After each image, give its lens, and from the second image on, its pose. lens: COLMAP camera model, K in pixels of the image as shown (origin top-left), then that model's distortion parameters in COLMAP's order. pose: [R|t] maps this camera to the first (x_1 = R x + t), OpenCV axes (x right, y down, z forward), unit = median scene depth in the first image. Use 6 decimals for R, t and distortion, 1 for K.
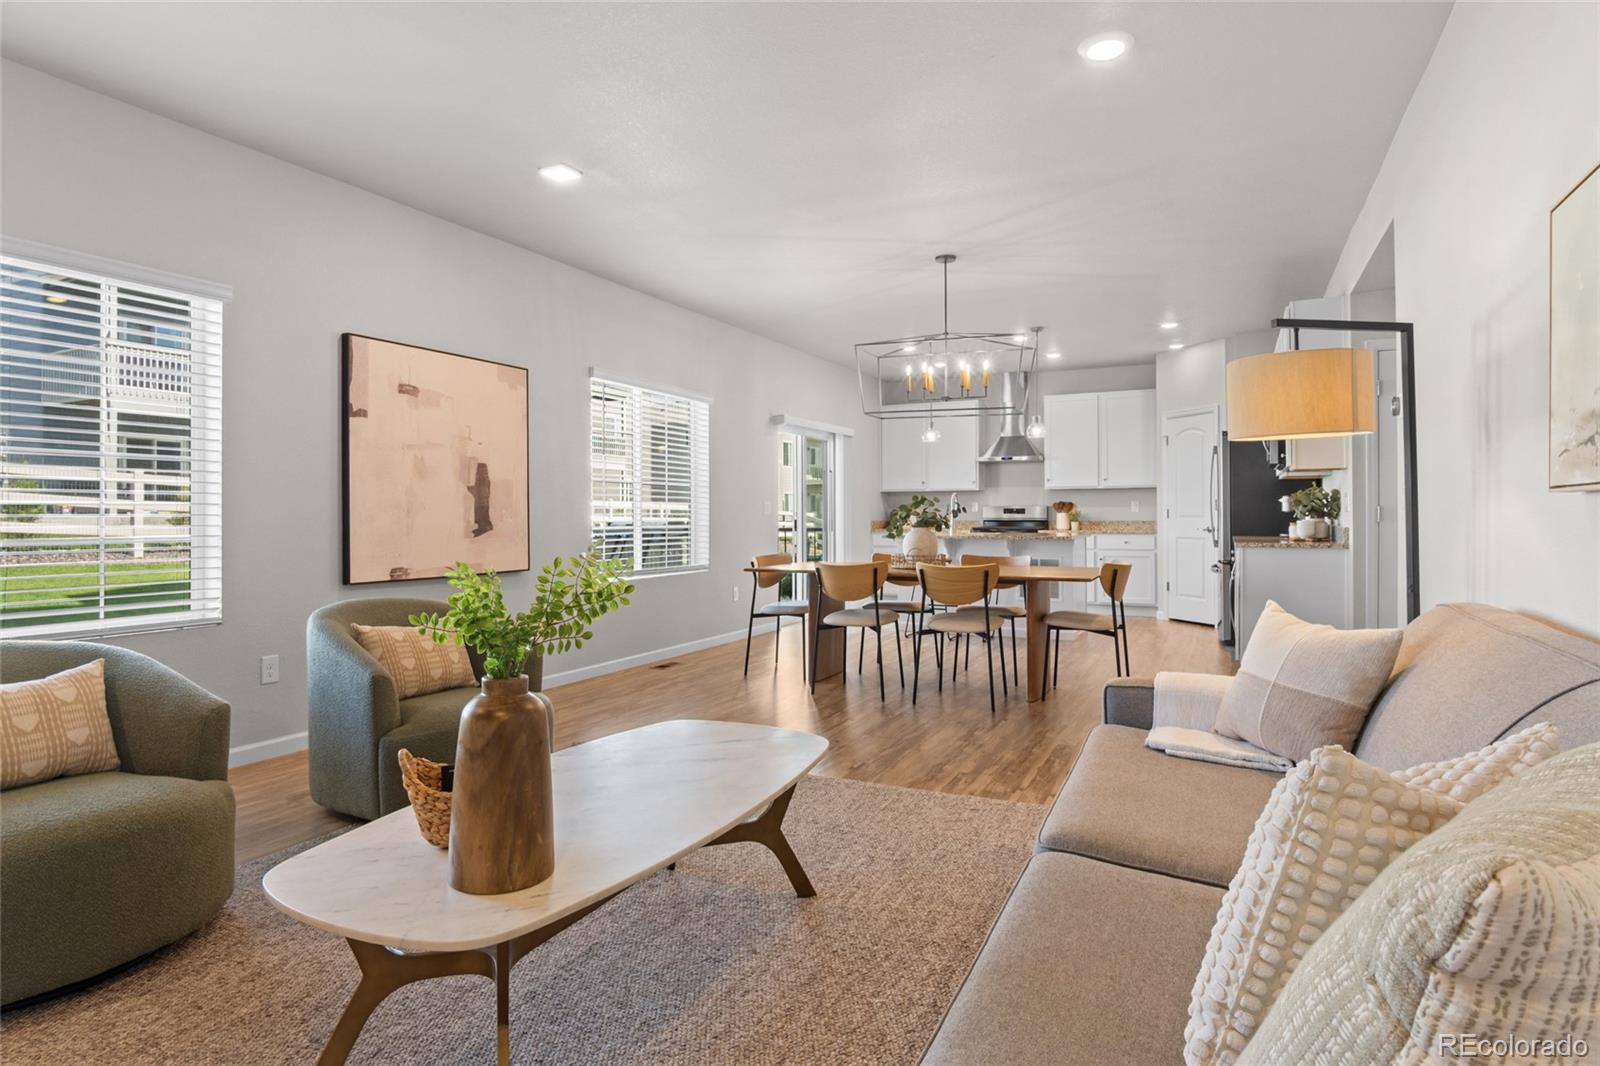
lens RADIAL K [[870.1, 0, 789.1], [0, 870.1, 515.9], [0, 0, 1]] dist [-0.034099, 0.009408]
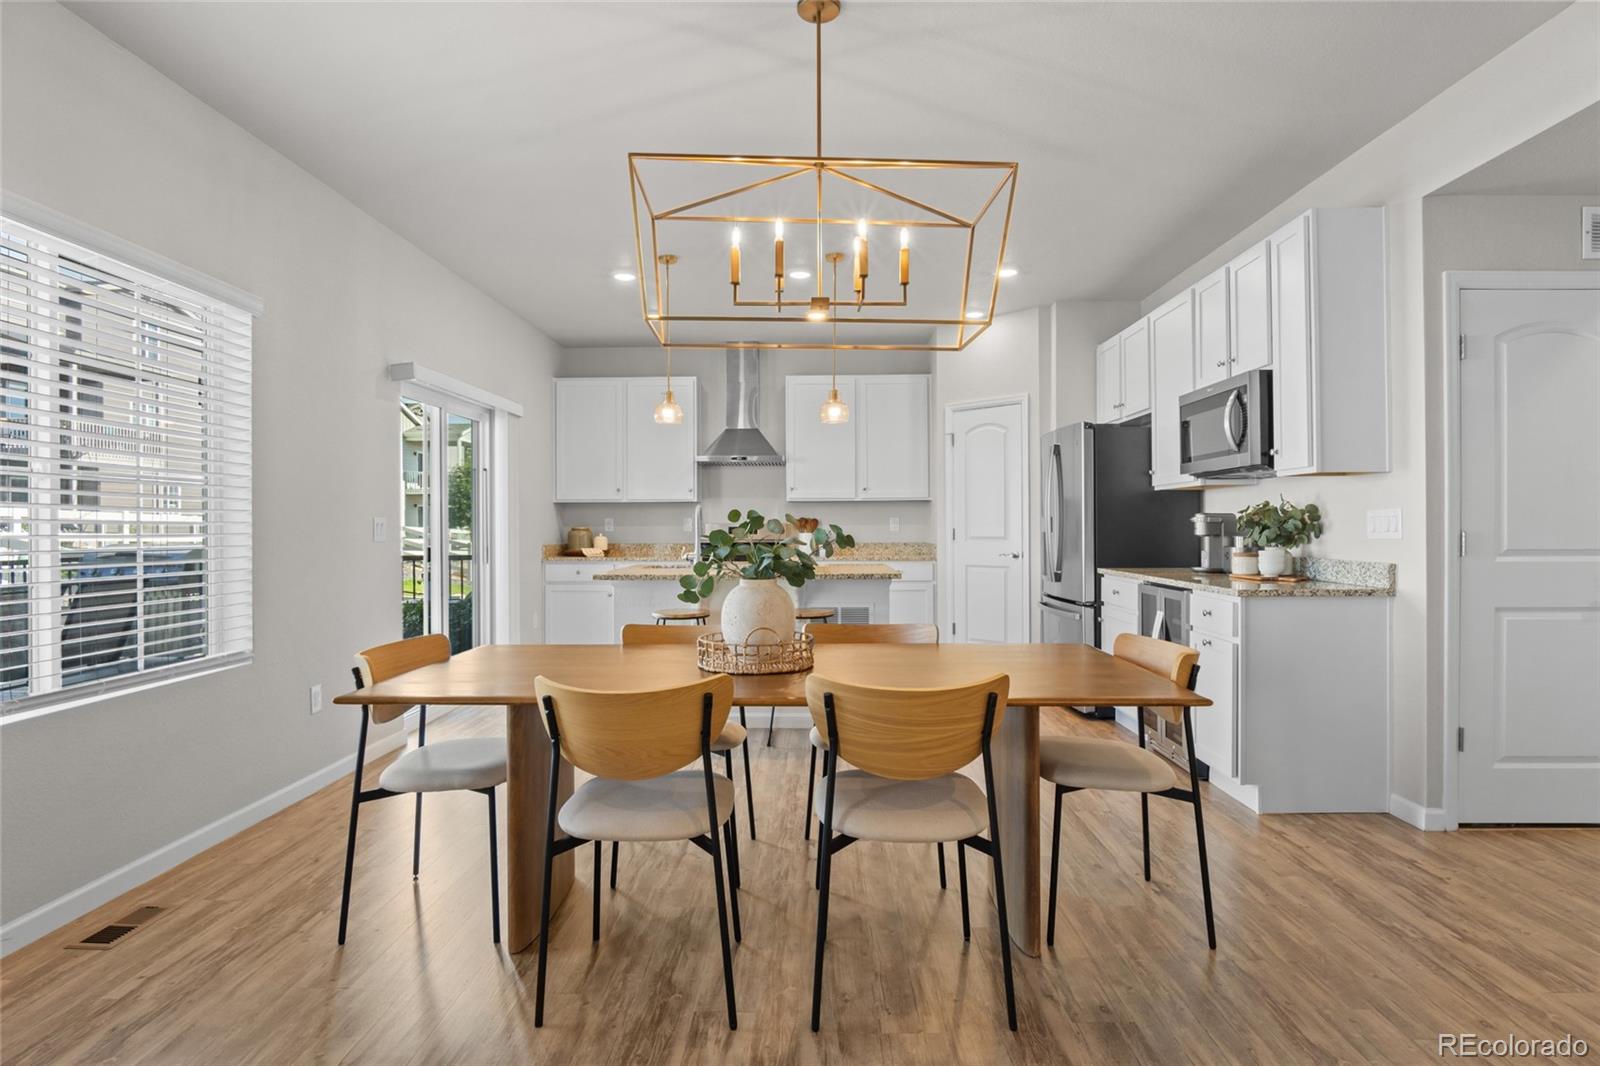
lens RADIAL K [[863.9, 0, 793.2], [0, 863.9, 527.3], [0, 0, 1]] dist [-0.029297, 0.004225]
pose [[0.904024, -0.002608, 0.427473, -0.032950], [0.003004, 0.999995, -0.000251, -0.015362], [-0.427471, 0.001511, 0.904028, 0.625184]]
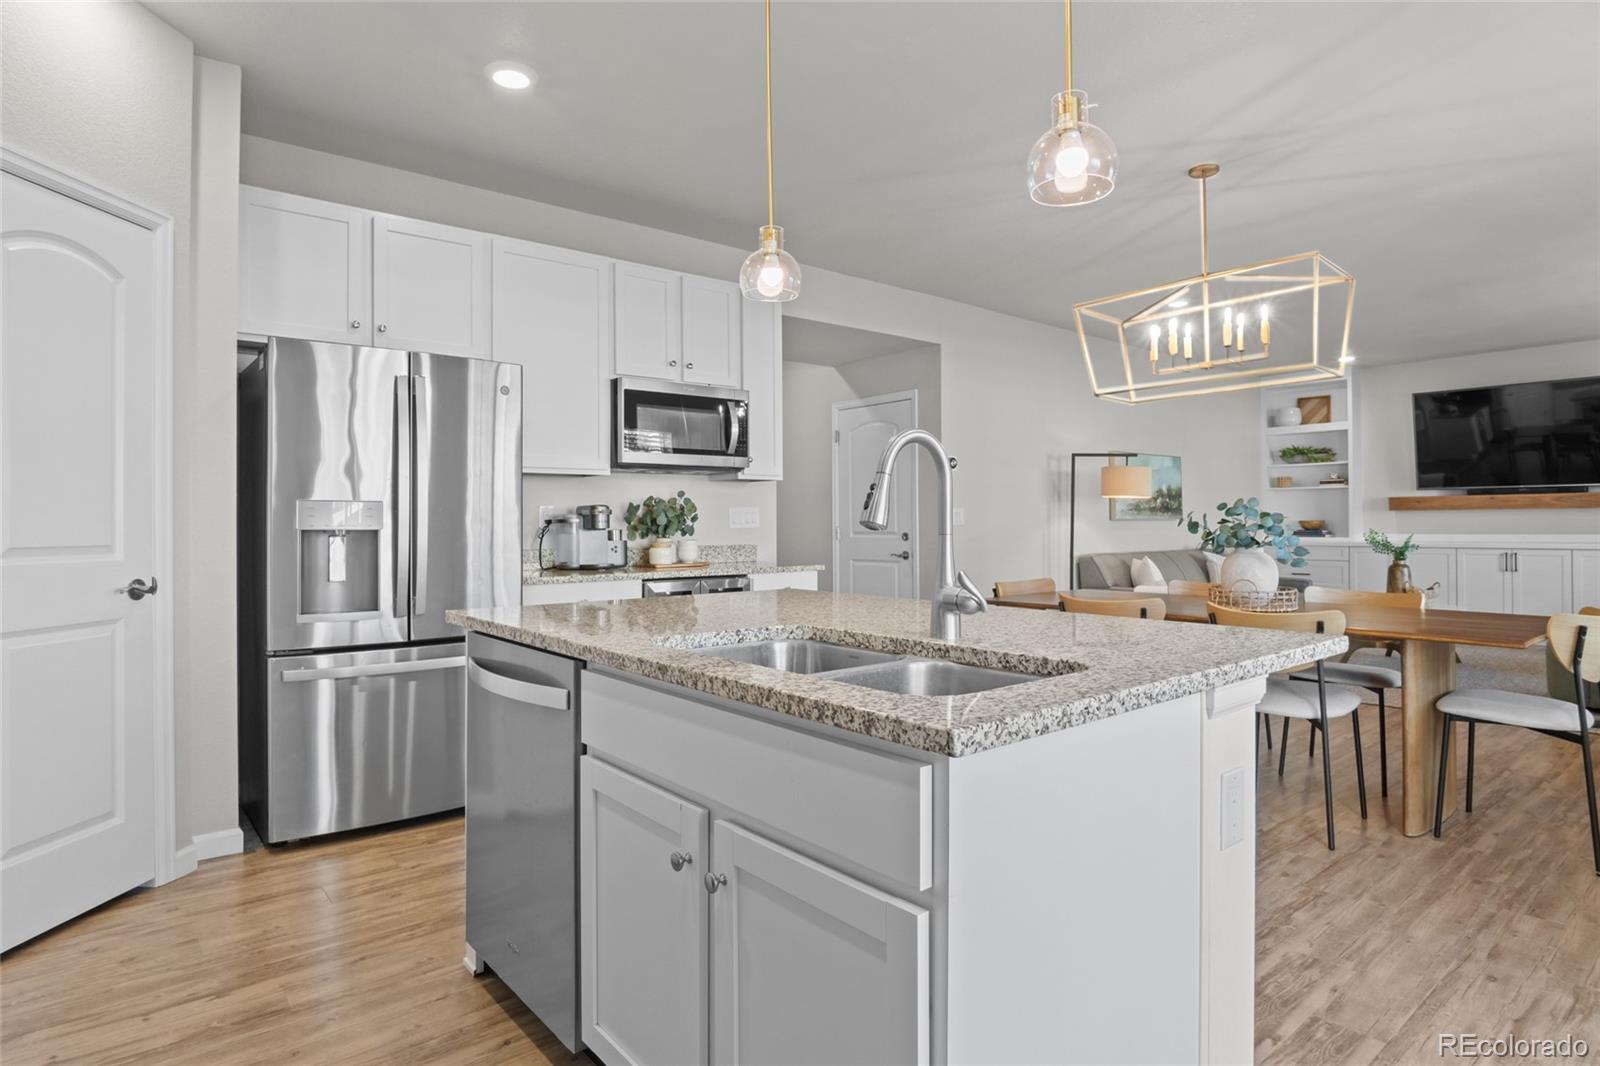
lens RADIAL K [[863.9, 0, 793.2], [0, 863.9, 527.3], [0, 0, 1]] dist [-0.029297, 0.004225]
pose [[-0.913185, 0.007832, 0.407470, 0.219943], [0.010206, 0.999941, 0.003654, -0.008730], [-0.407418, 0.007496, -0.913211, 1.902992]]
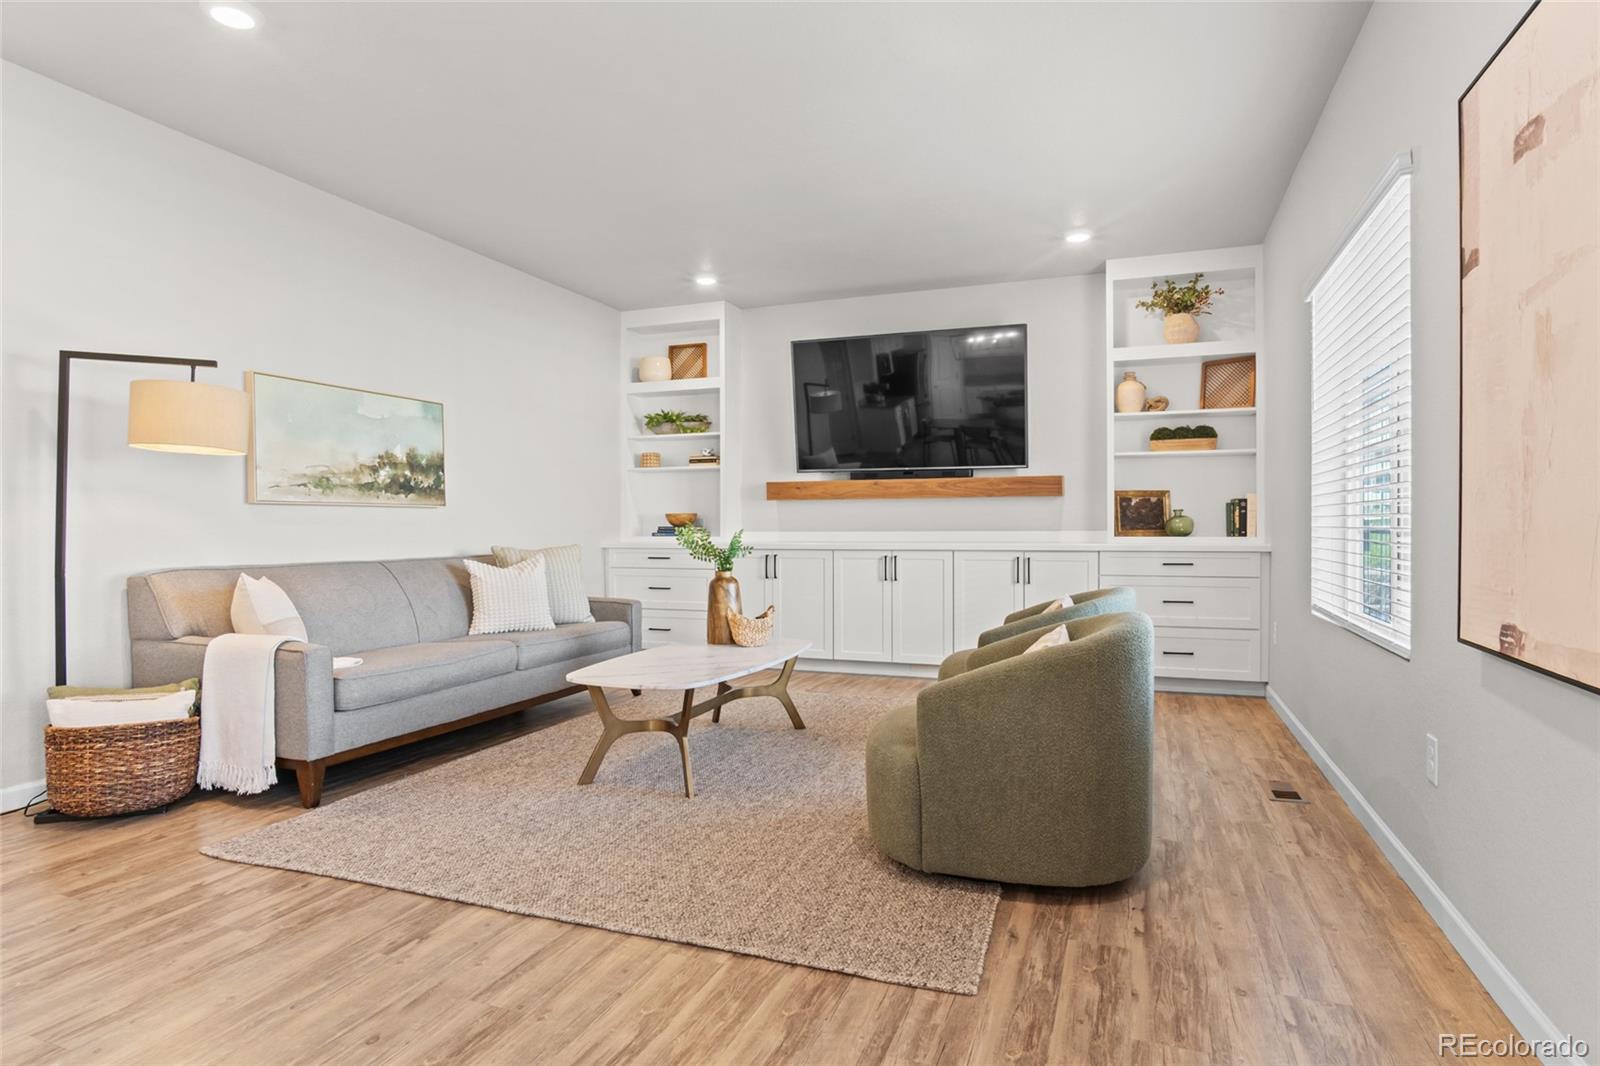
lens RADIAL K [[869.5, 0, 793.0], [0, 869.5, 531.5], [0, 0, 1]] dist [-0.026664, 0.002422]
pose [[-0.995600, 0.006985, -0.093449, -0.088493], [0.006171, 0.999940, 0.008995, 0.011274], [0.093506, 0.008379, -0.995583, 1.153939]]
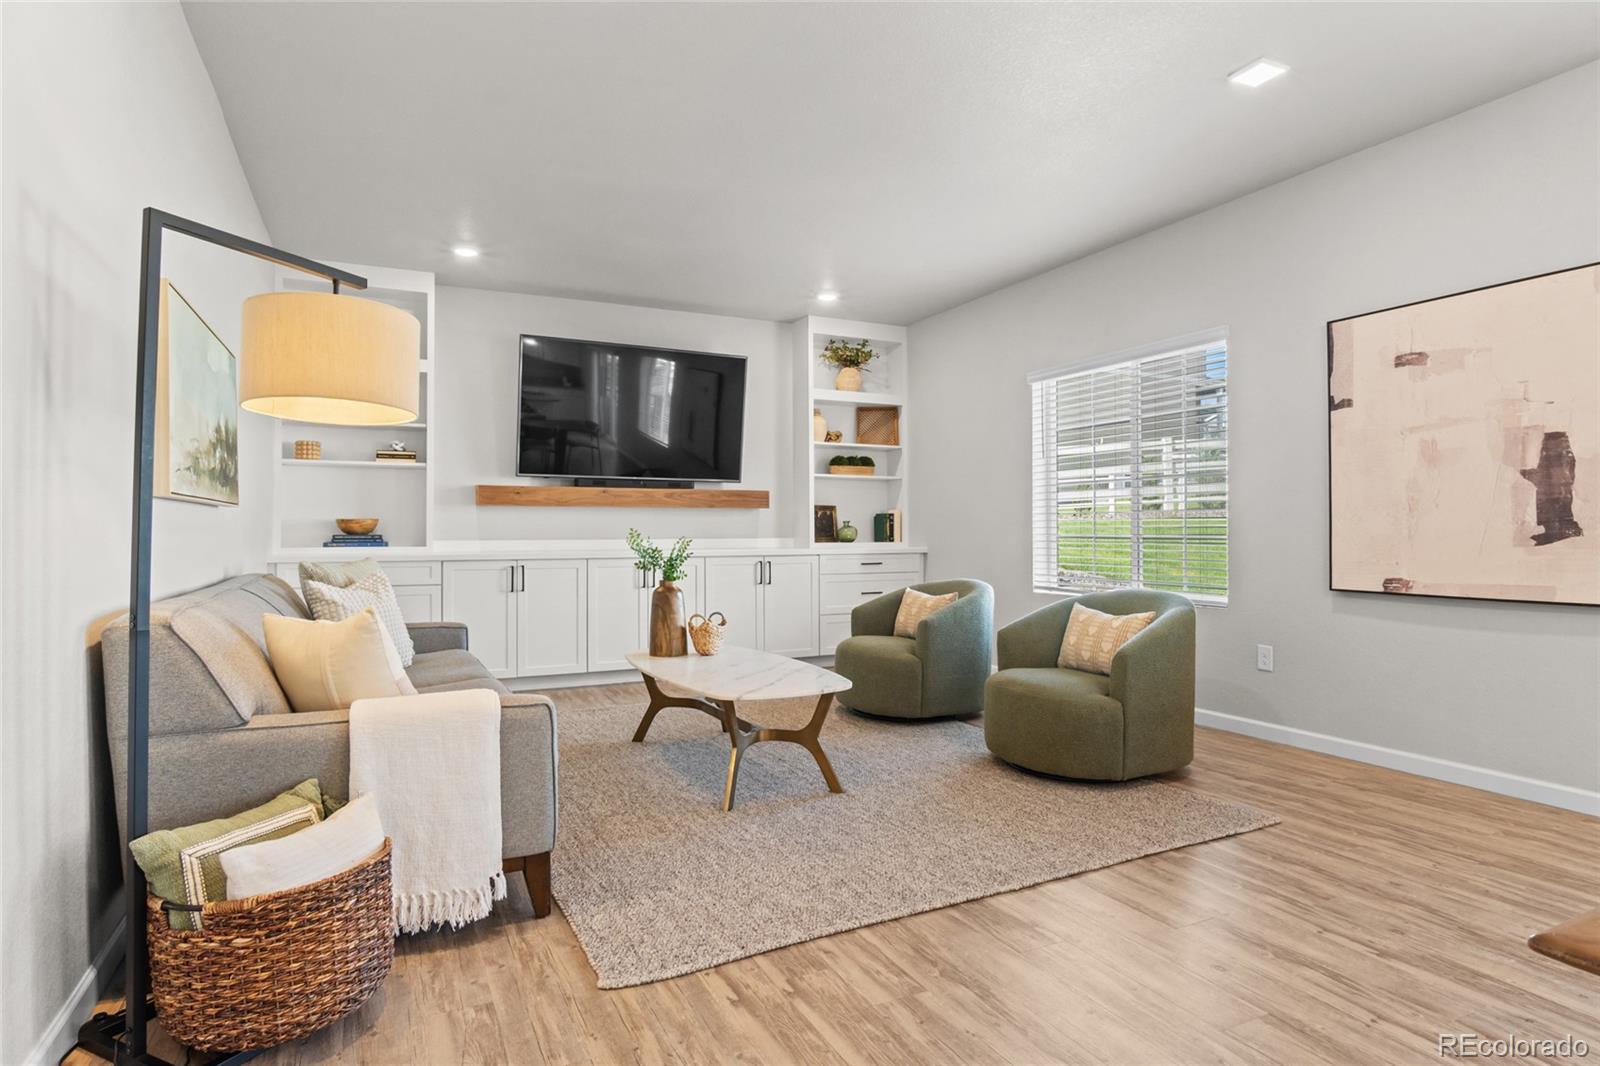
lens RADIAL K [[870.1, 0, 789.1], [0, 870.1, 515.9], [0, 0, 1]] dist [-0.034099, 0.009408]
pose [[-0.612070, -0.009648, -0.790745, 0.476147], [0.003607, 0.999881, -0.014991, 0.008911], [0.790795, -0.012028, -0.611962, 0.895852]]
